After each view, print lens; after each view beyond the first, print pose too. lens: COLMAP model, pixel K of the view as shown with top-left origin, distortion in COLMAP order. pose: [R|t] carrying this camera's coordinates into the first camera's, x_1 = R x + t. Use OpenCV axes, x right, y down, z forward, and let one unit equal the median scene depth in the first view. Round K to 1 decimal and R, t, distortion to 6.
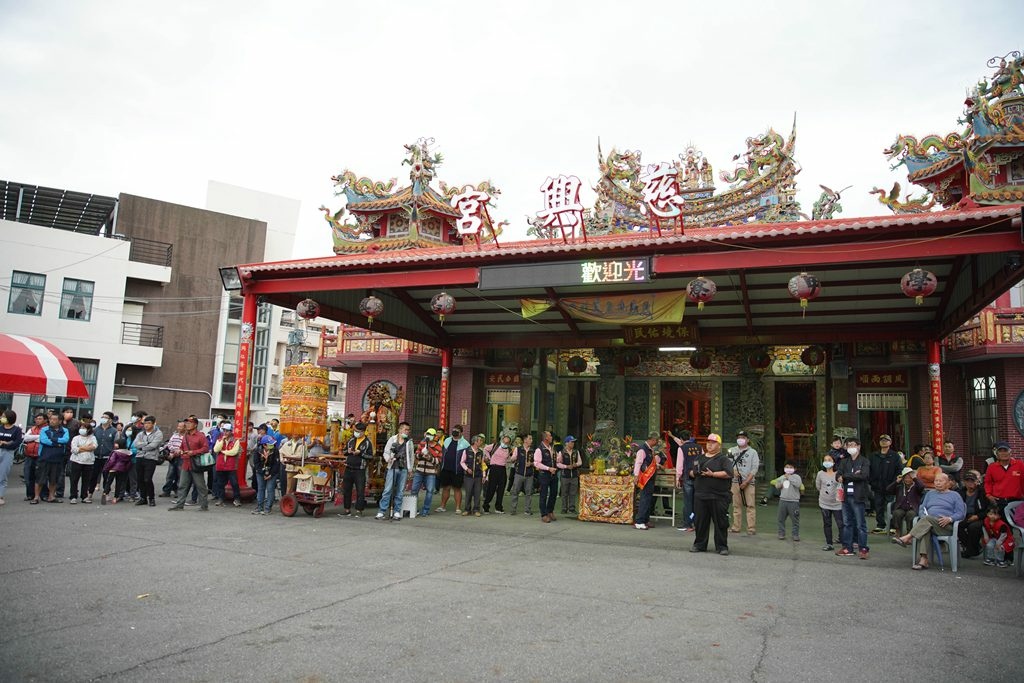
lens RADIAL K [[688.6, 0, 510.1], [0, 688.6, 342.8], [0, 0, 1]] dist [-0.091419, 0.049786]
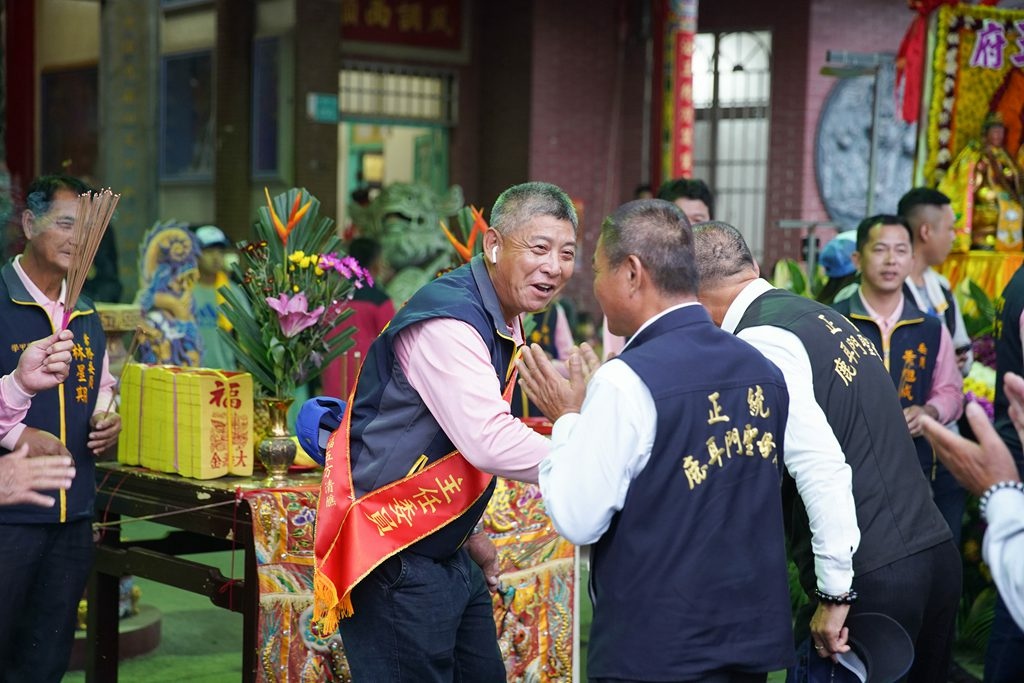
lens RADIAL K [[1911.6, 0, 521.6], [0, 1911.6, 337.7], [0, 0, 1]] dist [0.199293, 0.000000]
pose [[0.503036, -0.058792, 0.862264, -0.113509], [-0.117083, 0.983851, 0.135387, 0.060208], [-0.856298, -0.169061, 0.488028, 0.445118]]
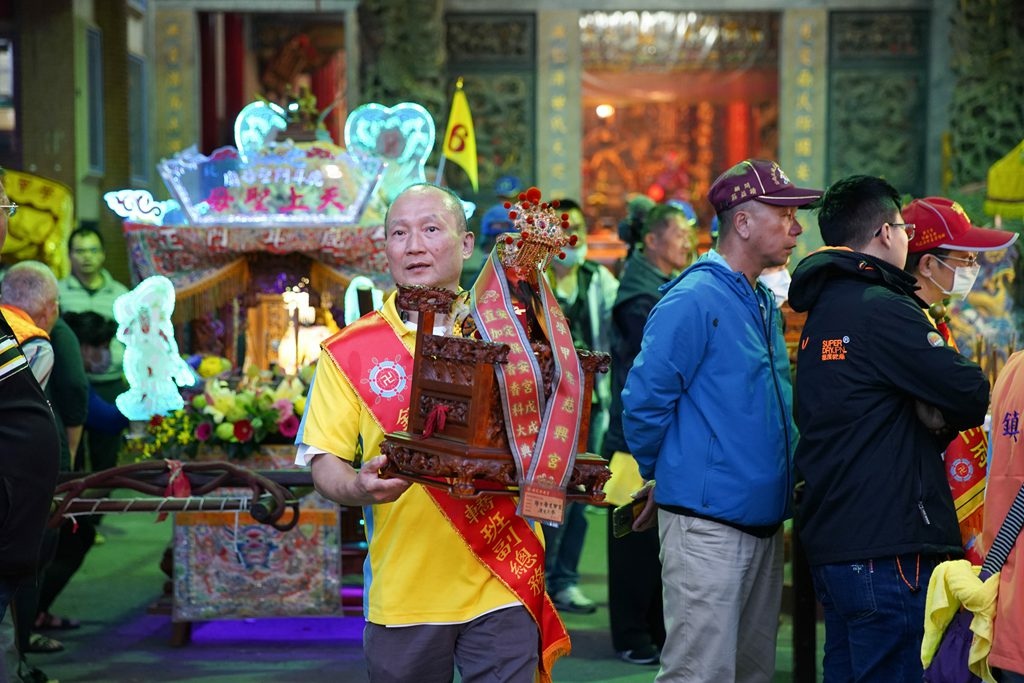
lens RADIAL K [[1911.6, 0, 501.5], [0, 1911.6, 336.9], [0, 0, 1]] dist [0.199293, 0.000000]
pose [[0.927112, -0.050503, 0.371366, -0.077043], [-0.017446, 0.983990, 0.177369, 0.049993], [-0.374378, -0.170920, 0.911388, 0.361111]]
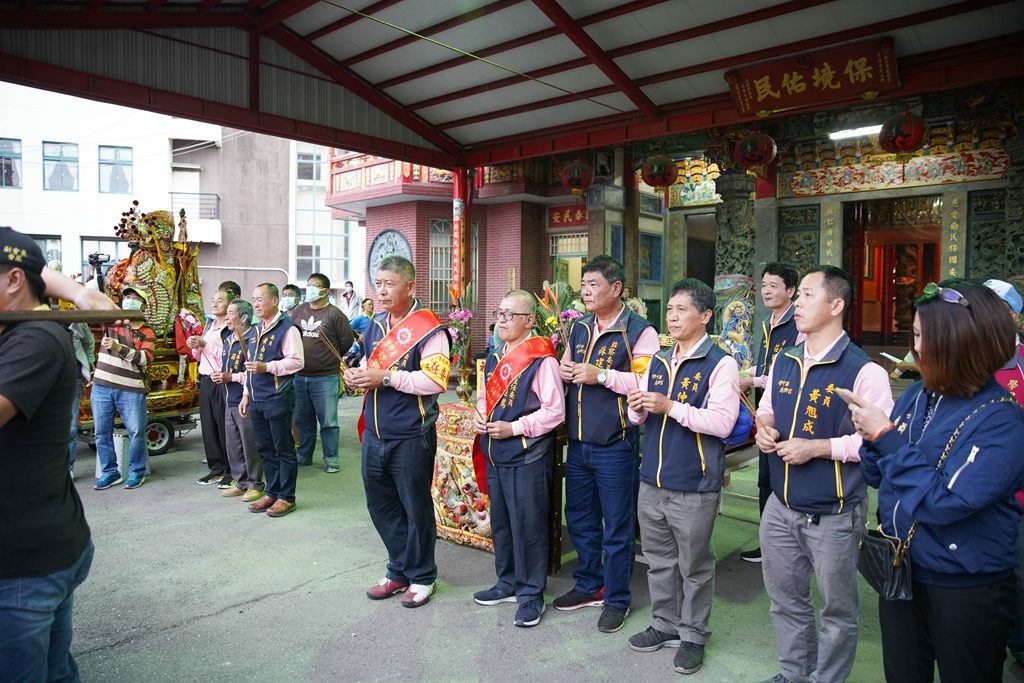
lens RADIAL K [[688.6, 0, 515.6], [0, 688.6, 333.0], [0, 0, 1]] dist [-0.091419, 0.049786]
pose [[0.946715, -0.016401, -0.321655, 0.147301], [0.068018, 0.986359, 0.149899, 0.062613], [0.314809, -0.163790, 0.934916, 0.403350]]
